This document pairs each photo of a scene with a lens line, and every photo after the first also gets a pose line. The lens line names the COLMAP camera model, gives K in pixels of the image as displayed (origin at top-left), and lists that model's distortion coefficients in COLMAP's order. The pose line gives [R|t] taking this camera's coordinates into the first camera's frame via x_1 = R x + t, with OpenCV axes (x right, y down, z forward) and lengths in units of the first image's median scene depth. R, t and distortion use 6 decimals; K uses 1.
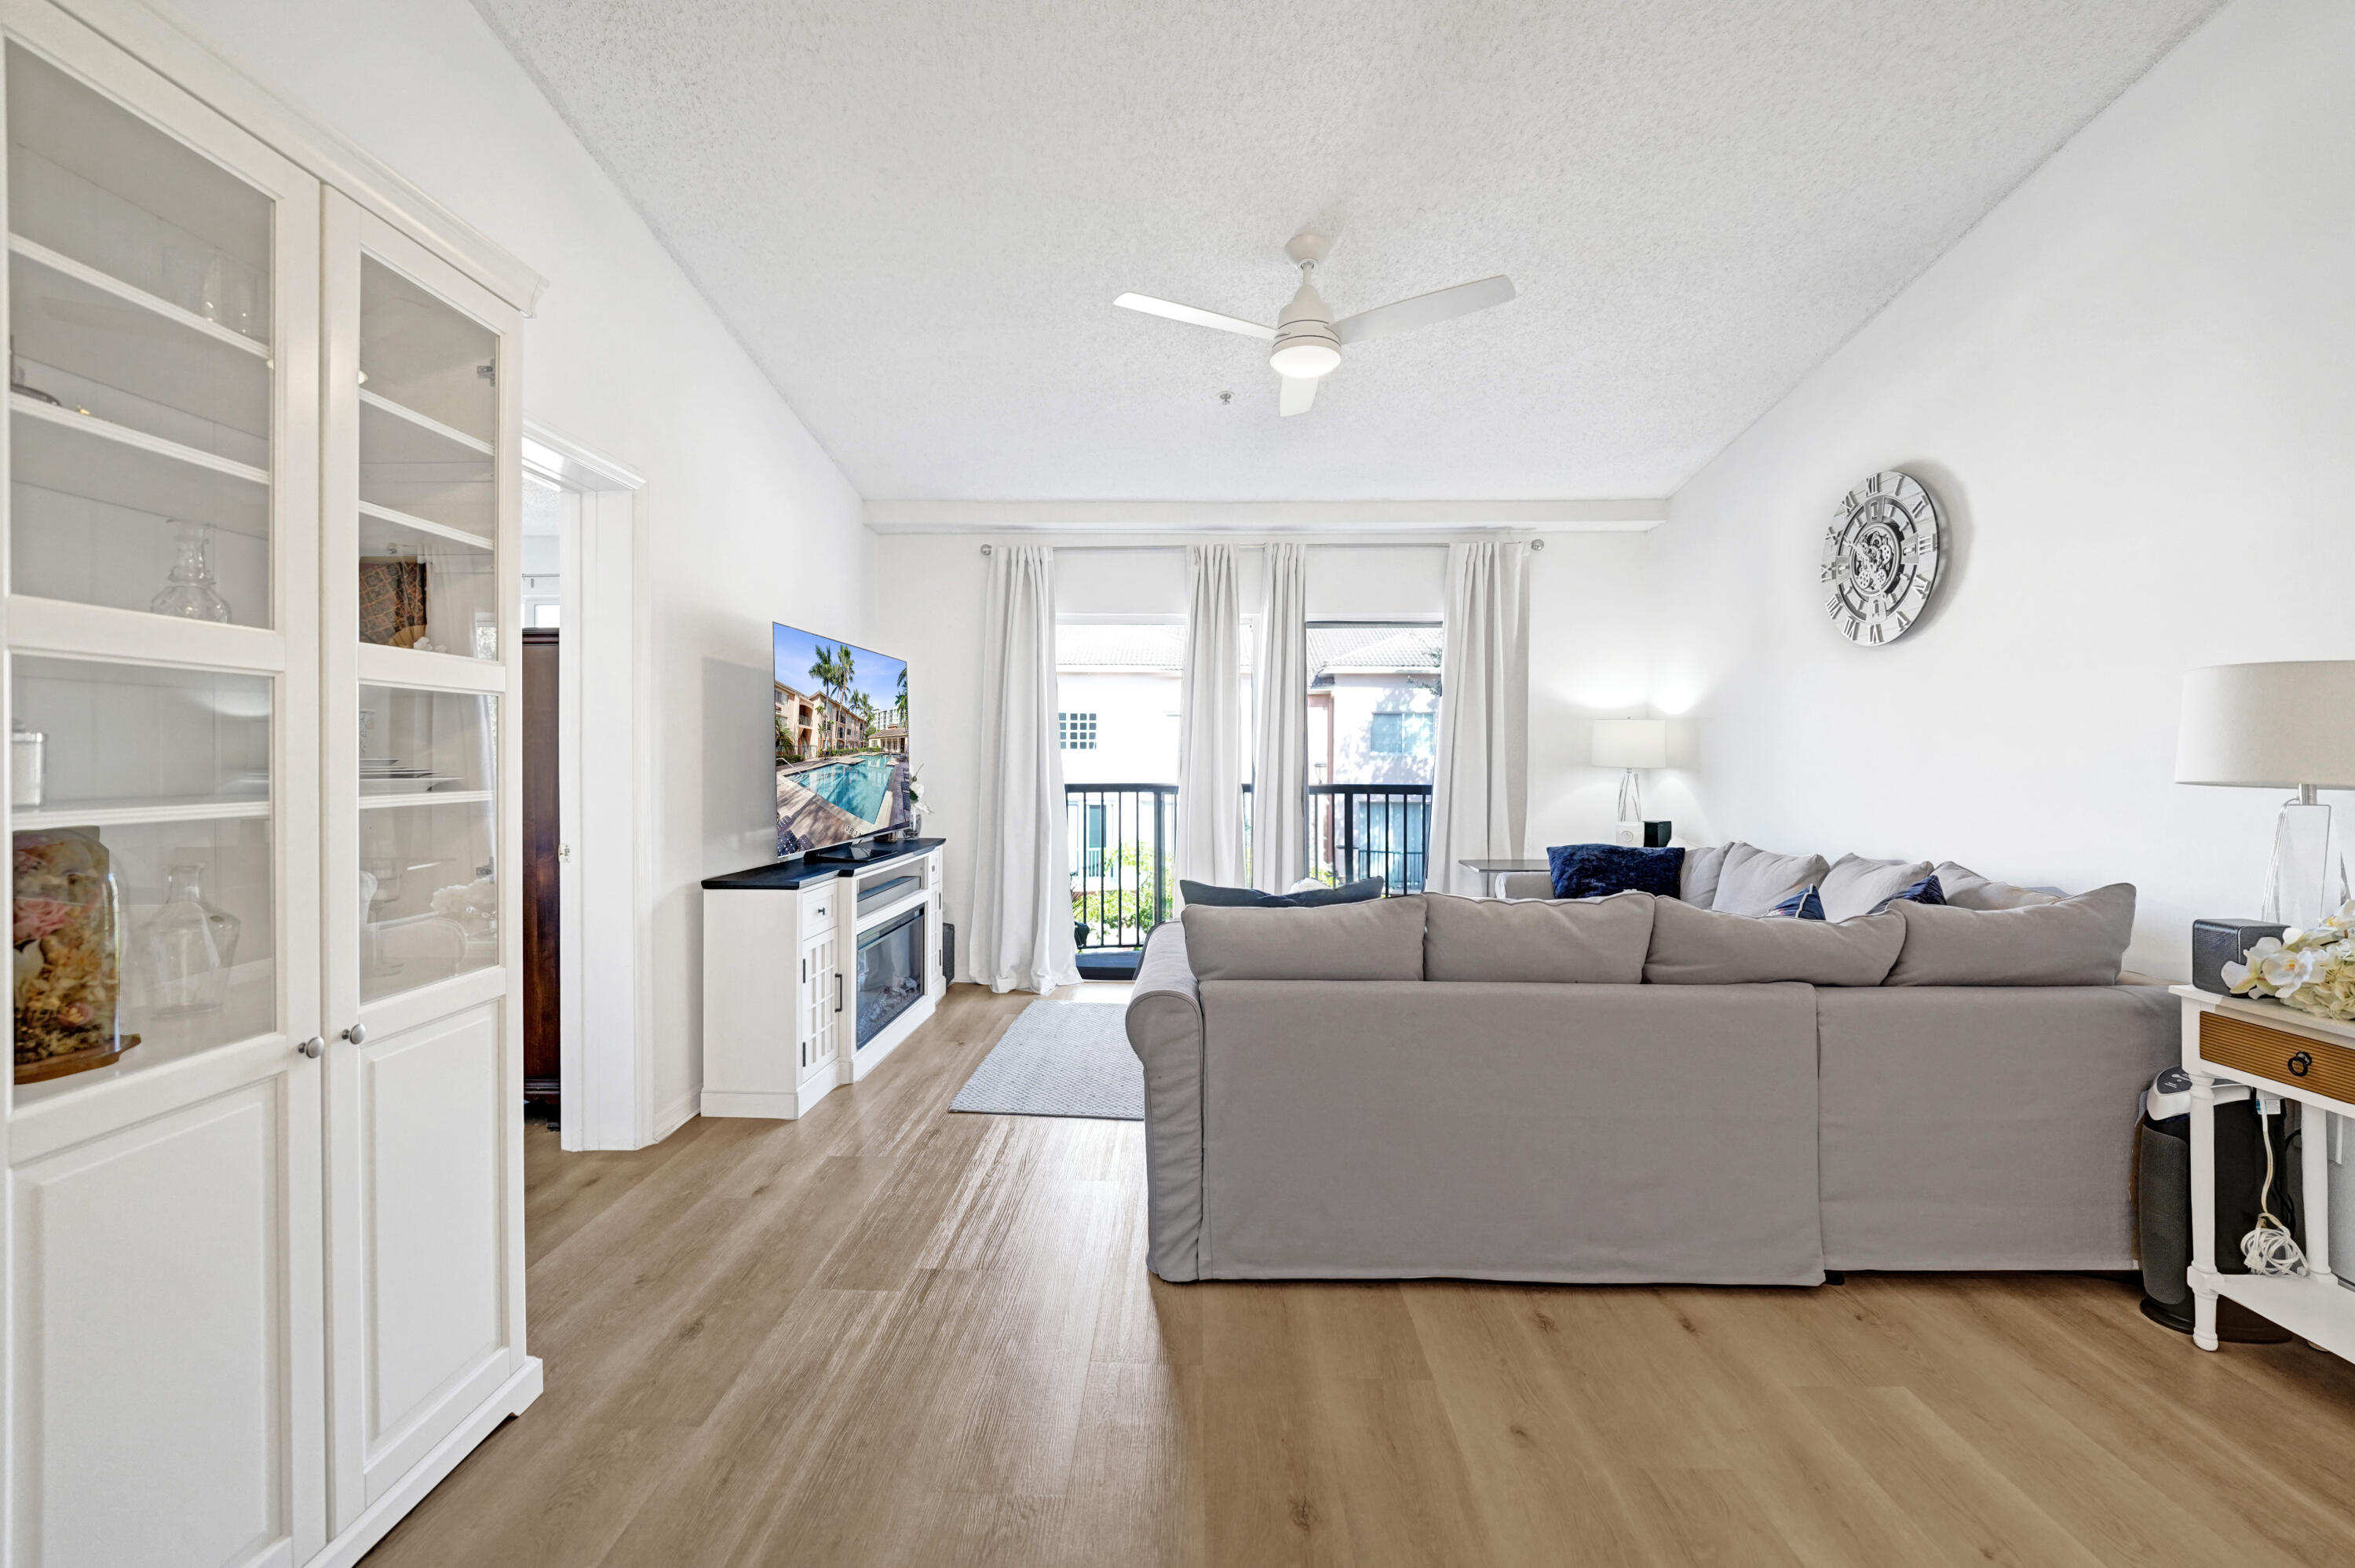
lens RADIAL K [[976.8, 0, 1167.3], [0, 976.8, 763.4], [0, 0, 1]] dist [-0.000059, -0.000040]
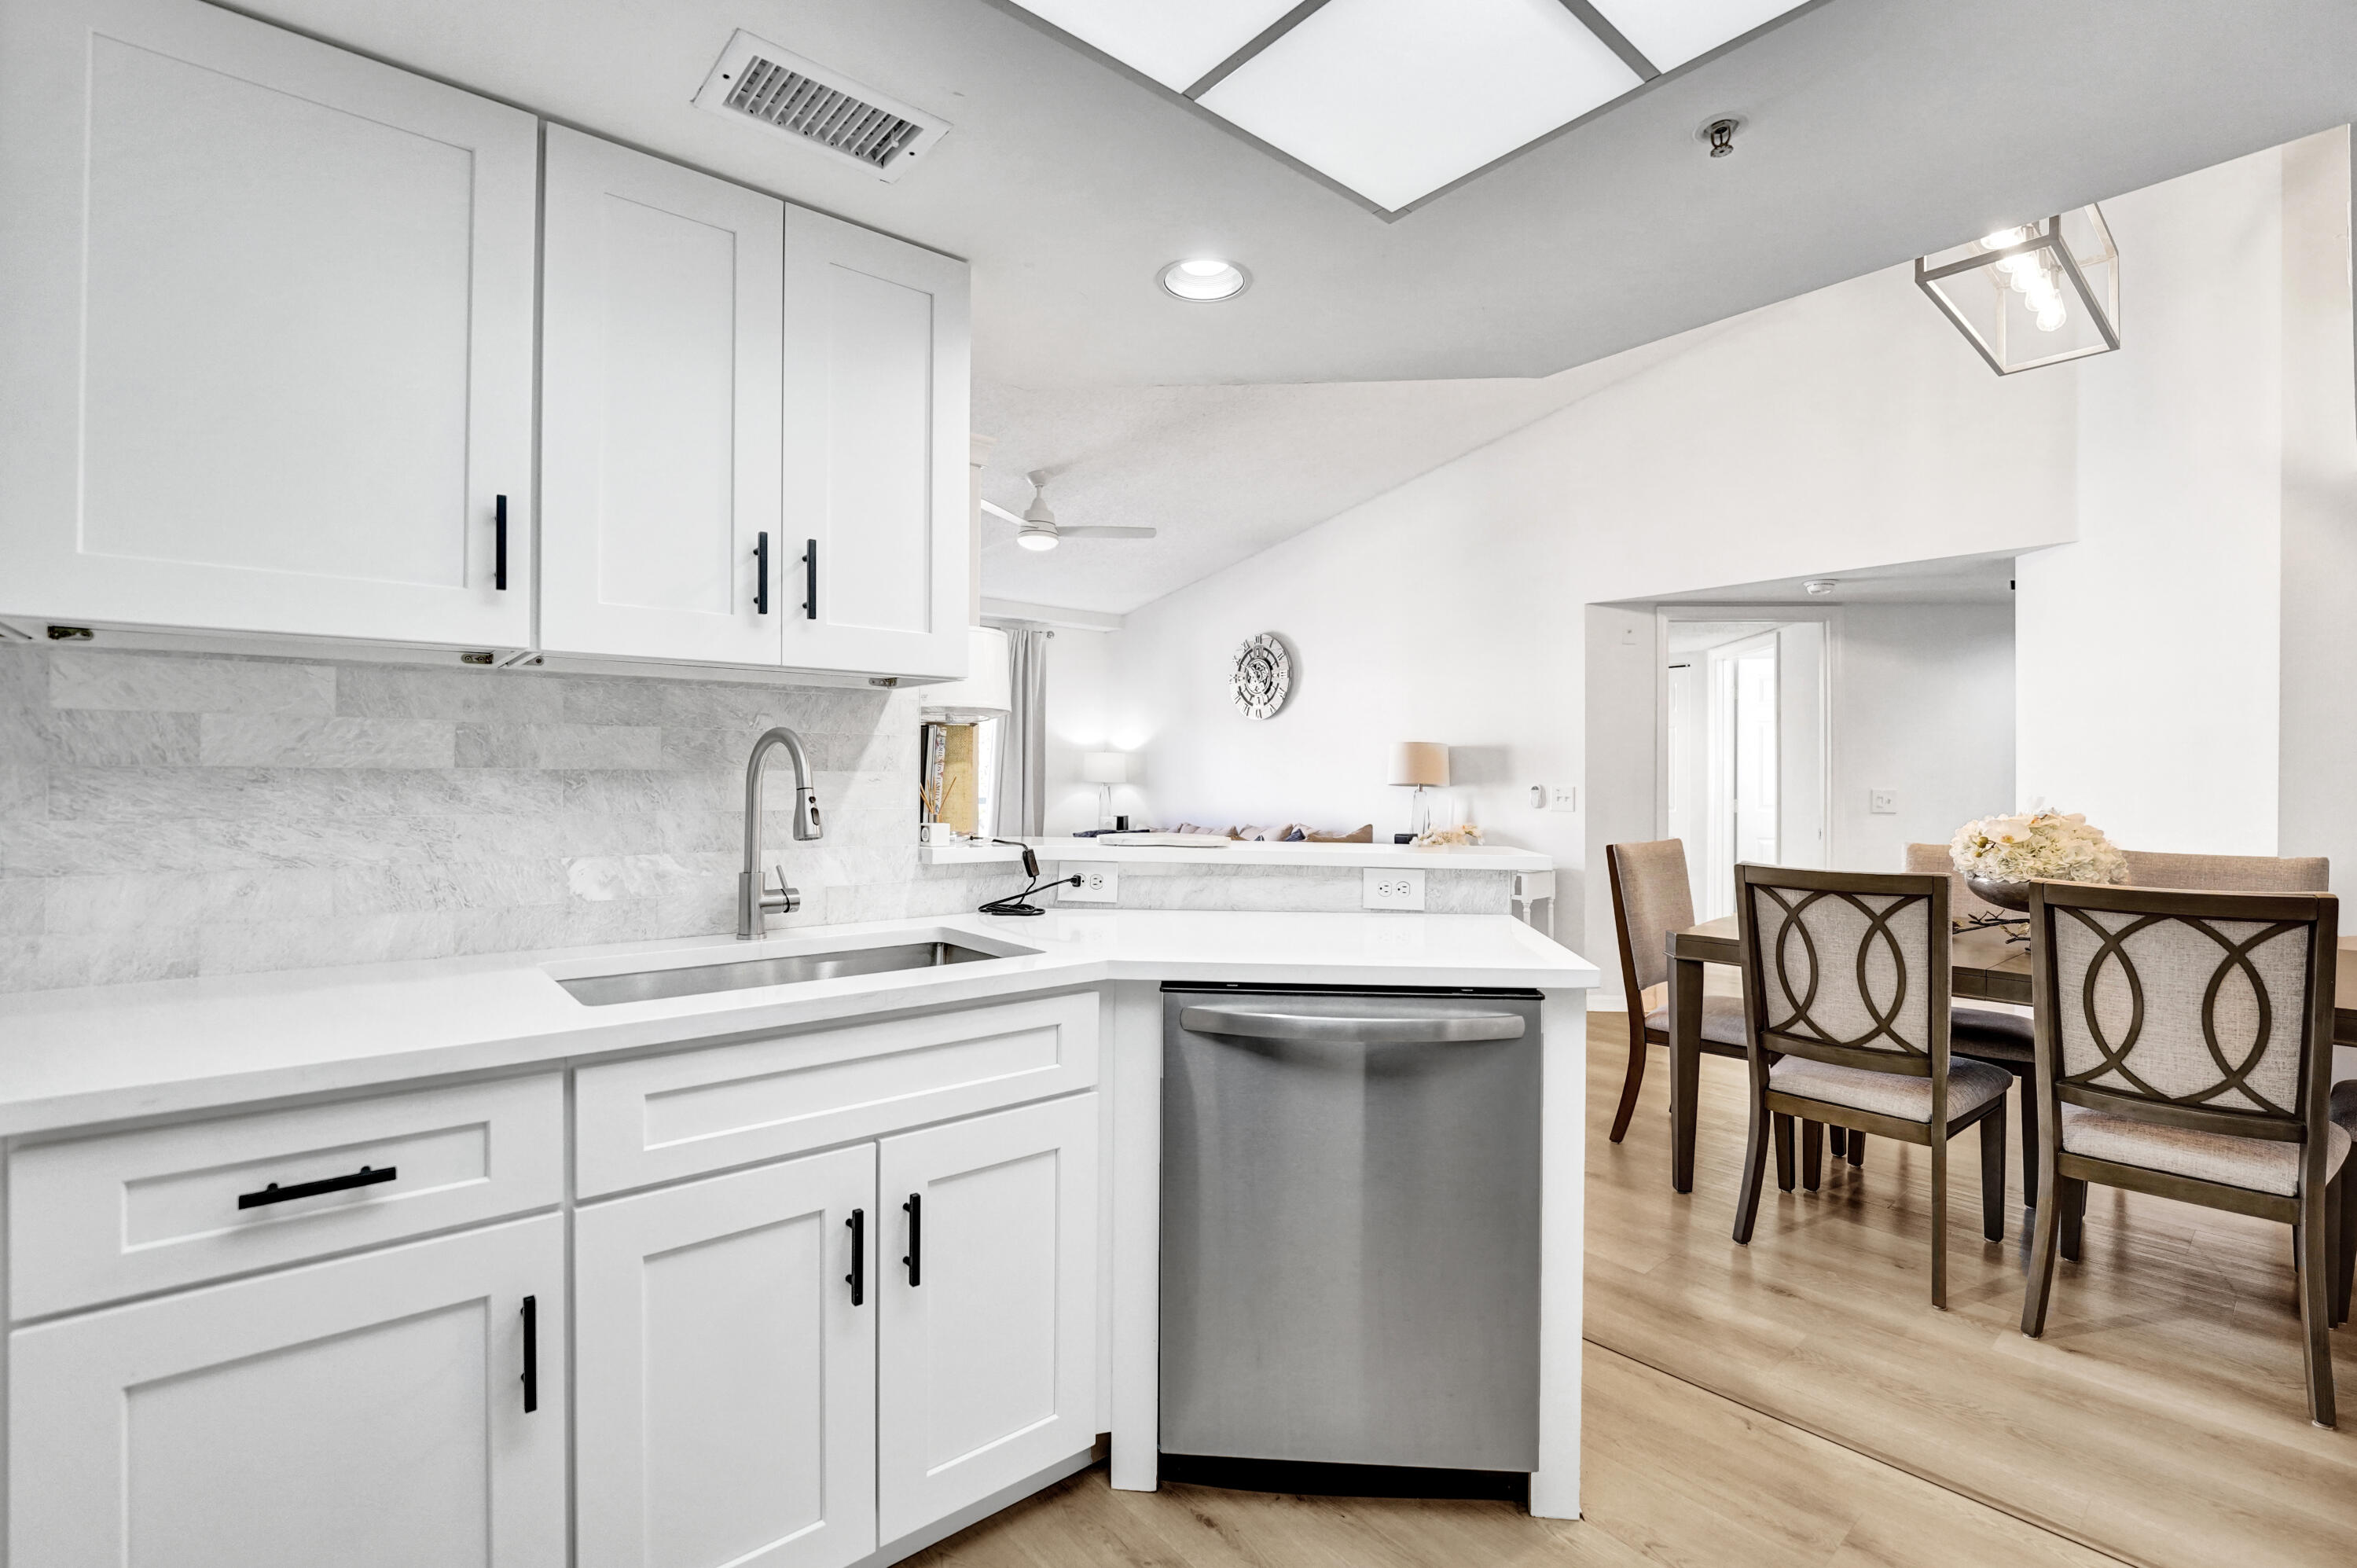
lens RADIAL K [[995.9, 0, 1176.3], [0, 995.9, 777.7], [0, 0, 1]] dist [-0.000904, 0.000055]
pose [[0.753117, 0.001808, 0.657884, -0.756933], [0.005174, 0.999949, -0.008670, 0.015969], [-0.657866, 0.009934, 0.753069, -0.433205]]
